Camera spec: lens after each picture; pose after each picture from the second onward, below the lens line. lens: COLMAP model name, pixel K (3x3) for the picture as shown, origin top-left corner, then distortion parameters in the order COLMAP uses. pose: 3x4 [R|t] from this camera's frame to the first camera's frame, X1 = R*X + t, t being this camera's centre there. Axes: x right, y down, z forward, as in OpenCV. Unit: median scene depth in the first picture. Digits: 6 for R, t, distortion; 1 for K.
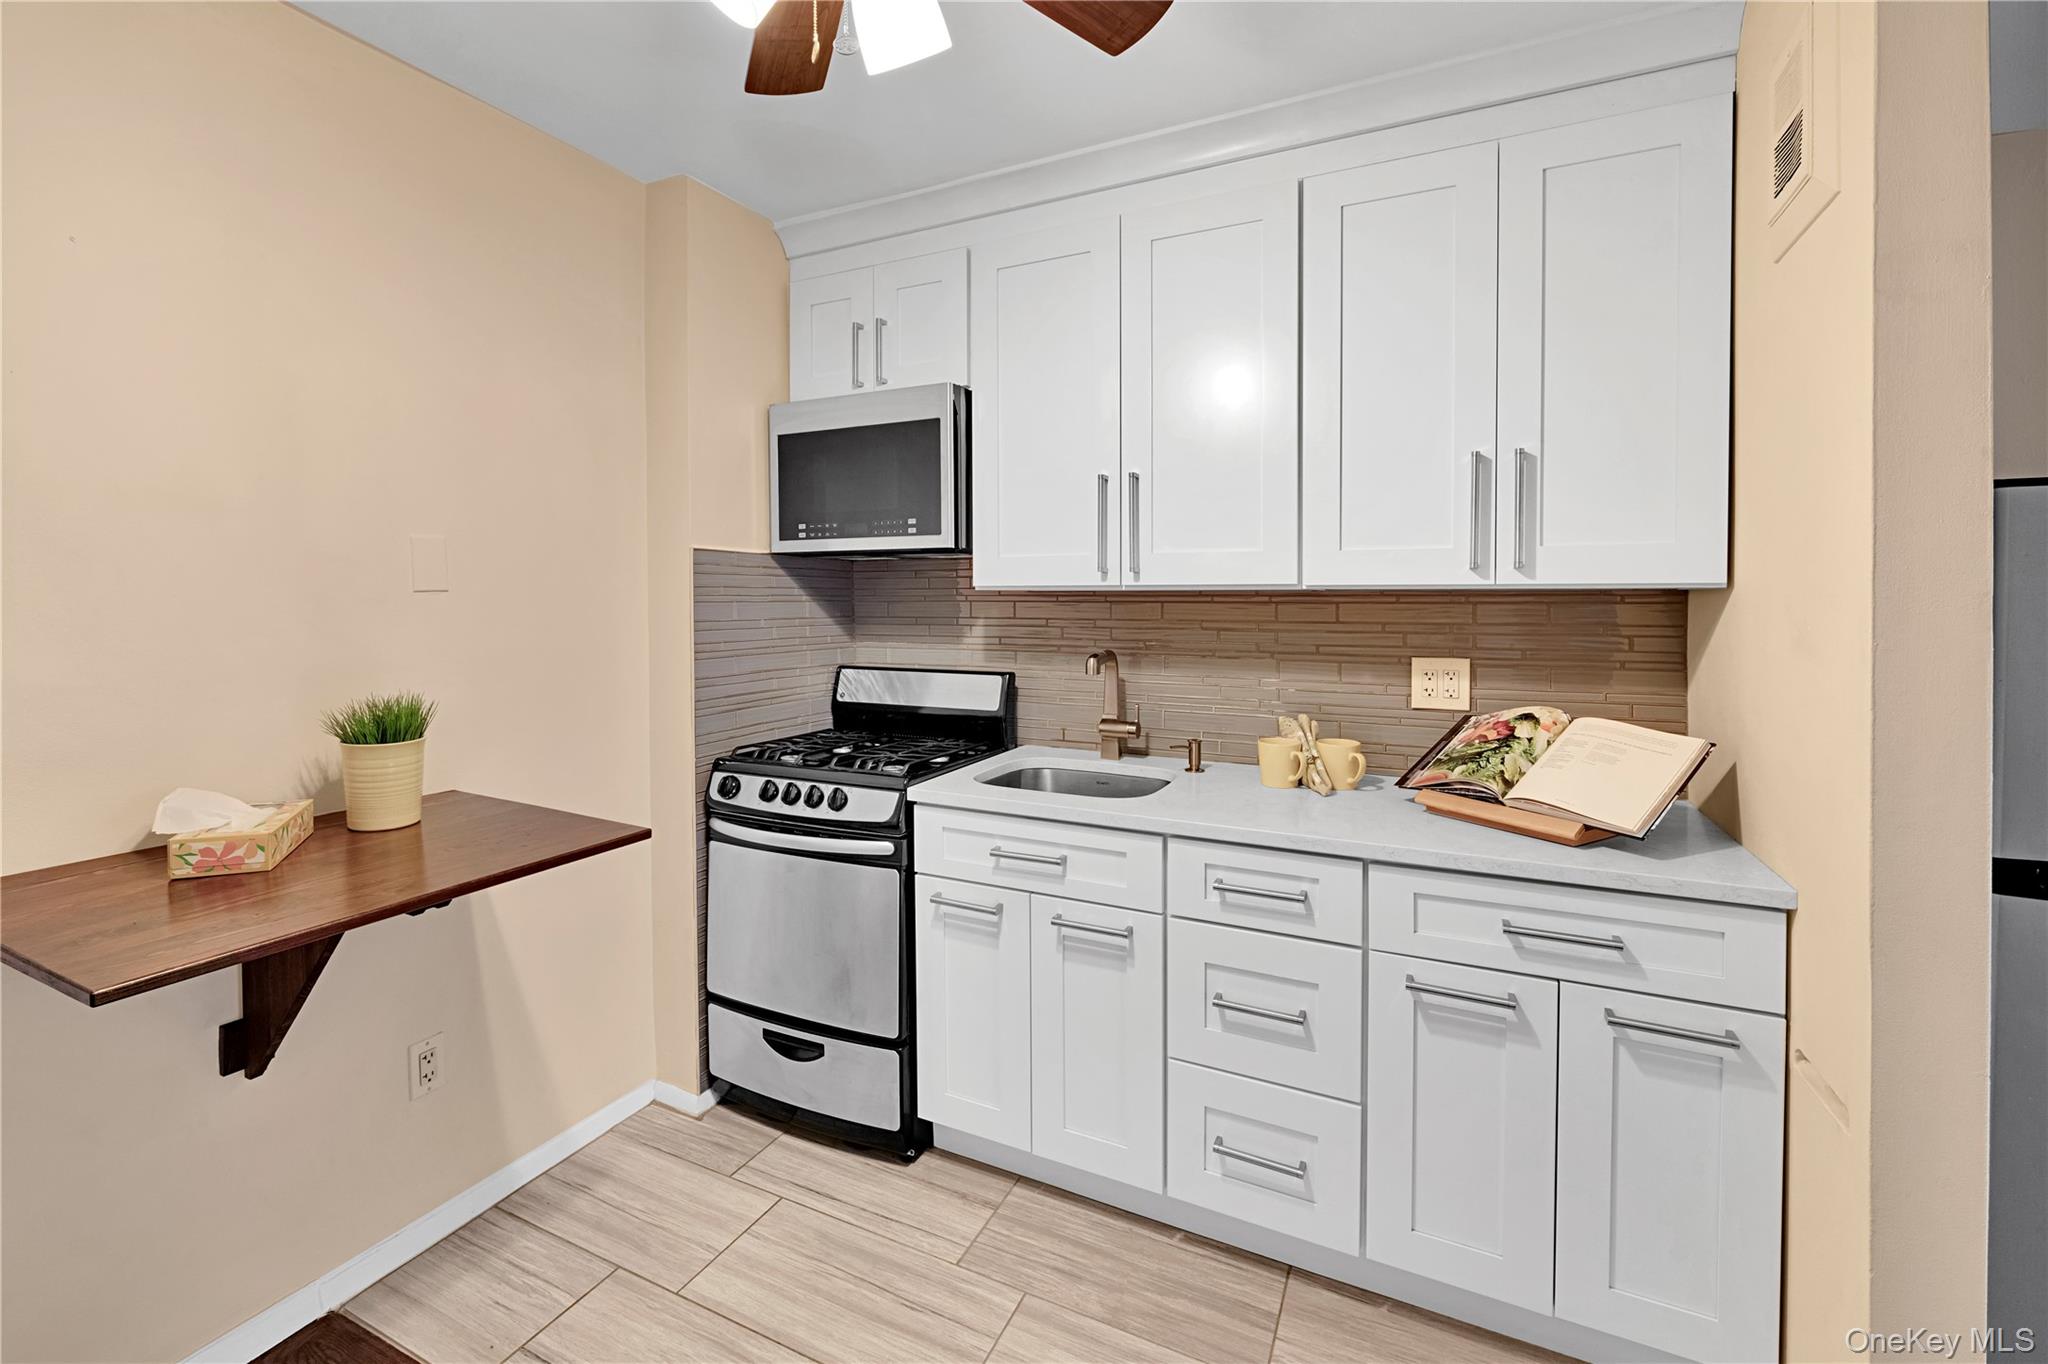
lens RADIAL K [[871.1, 0, 1021.7], [0, 871.1, 626.0], [0, 0, 1]] dist [-0.001485, -0.000149]
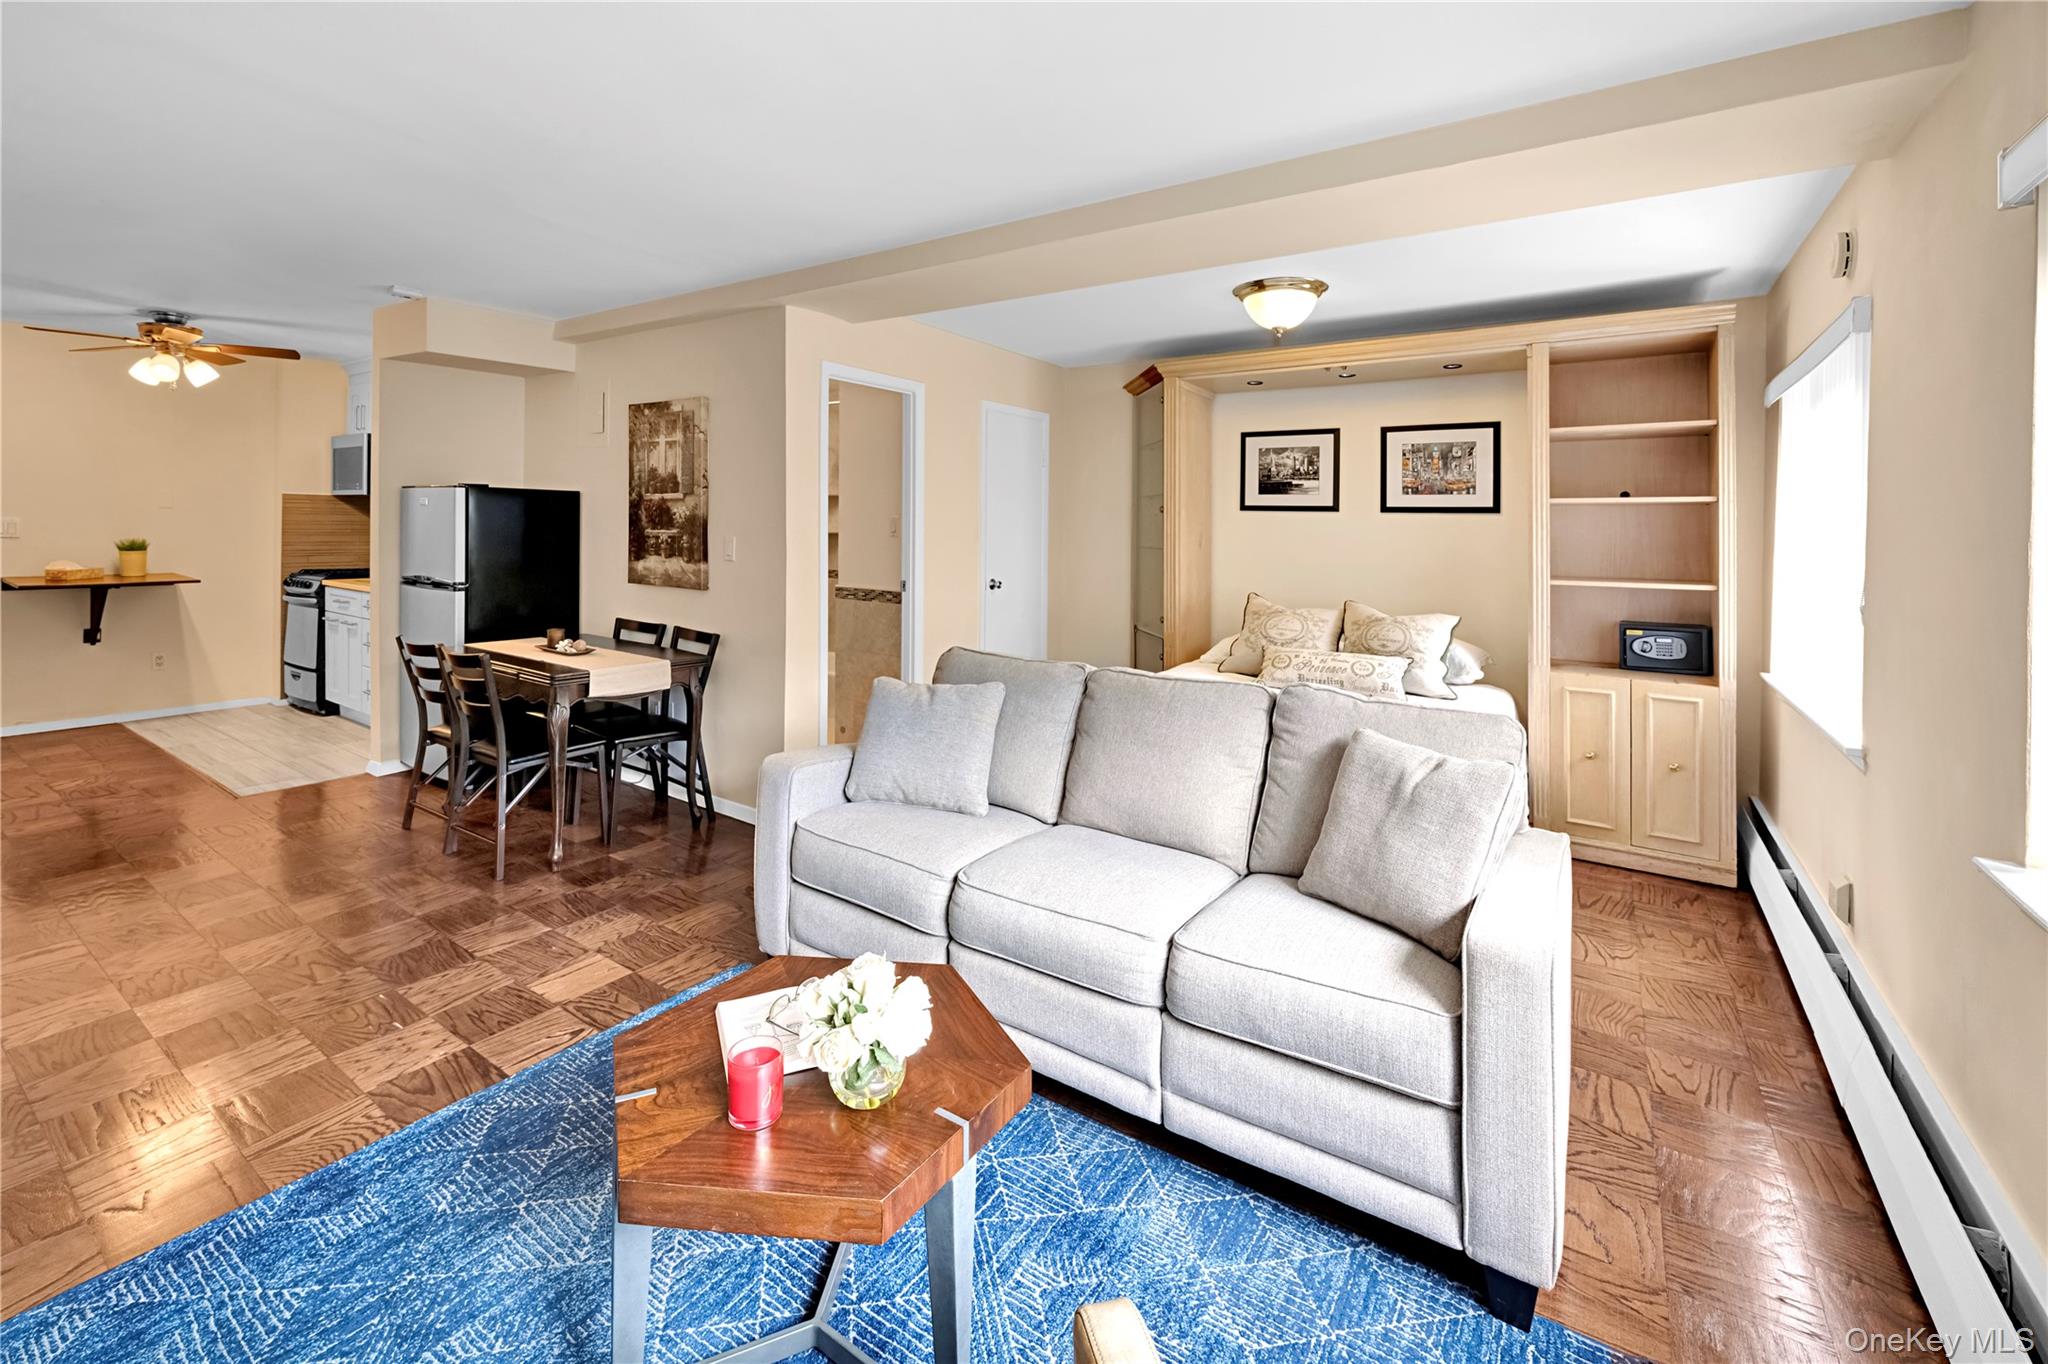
lens RADIAL K [[867.2, 0, 1012.7], [0, 867.2, 532.7], [0, 0, 1]] dist [-0.000185, -0.000441]
pose [[0.990717, 0.021958, -0.134152, 2.348910], [-0.024749, 0.999510, -0.019176, 0.029773], [0.133665, 0.022318, 0.990775, -1.424610]]
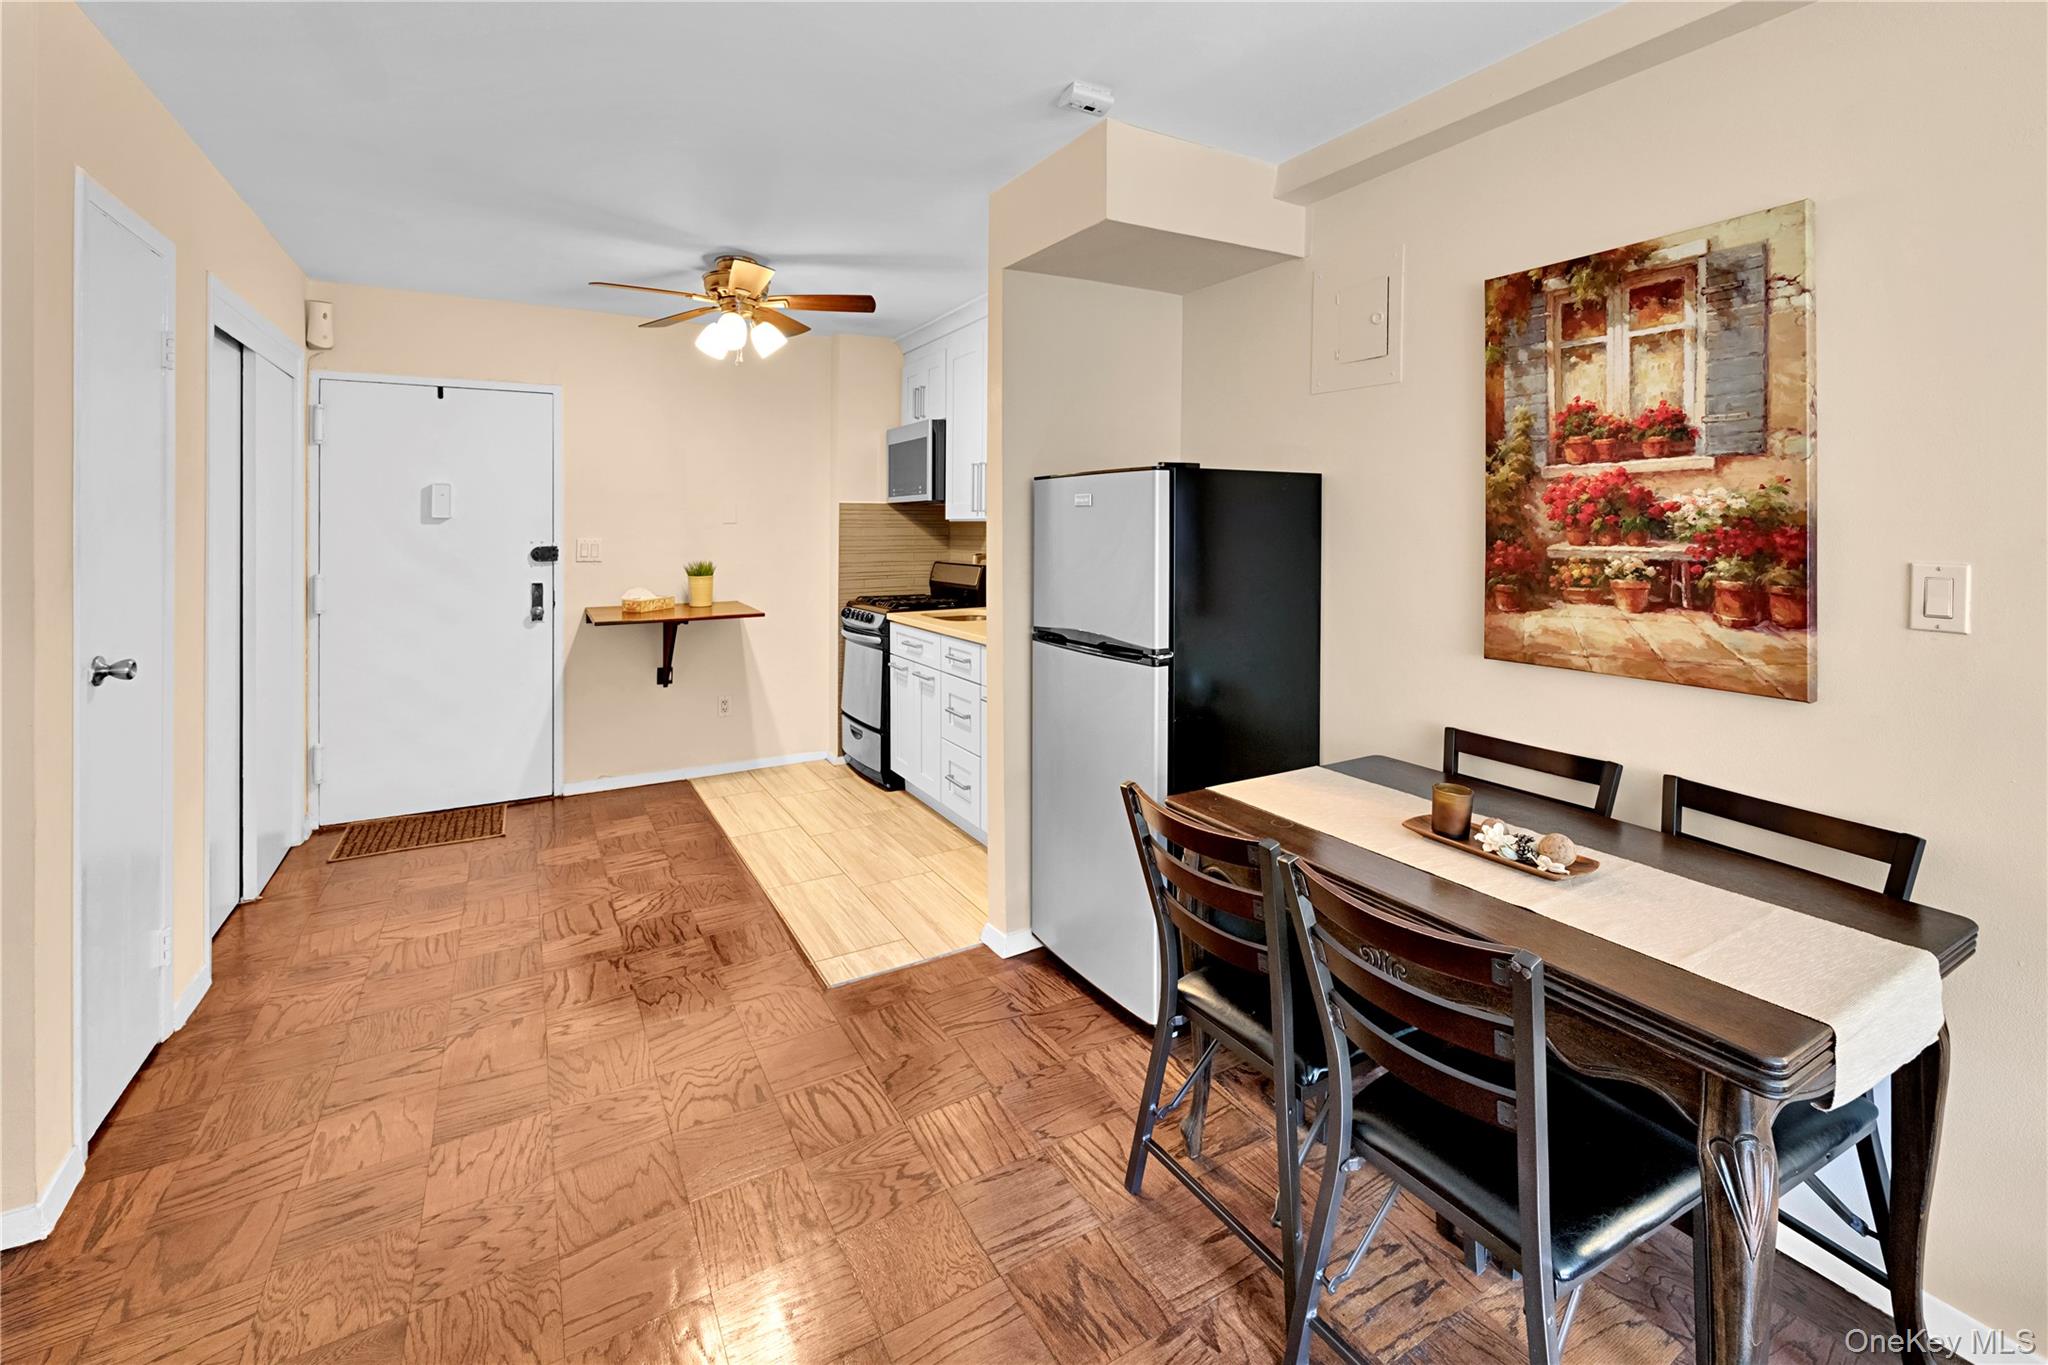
lens RADIAL K [[867.2, 0, 1012.7], [0, 867.2, 533.2], [0, 0, 1]] dist [-0.000185, -0.000441]
pose [[0.835268, 0.005925, -0.549811, 1.251396], [-0.018671, 0.999671, -0.017592, 0.018505], [0.549526, 0.024959, 0.835104, -0.601782]]
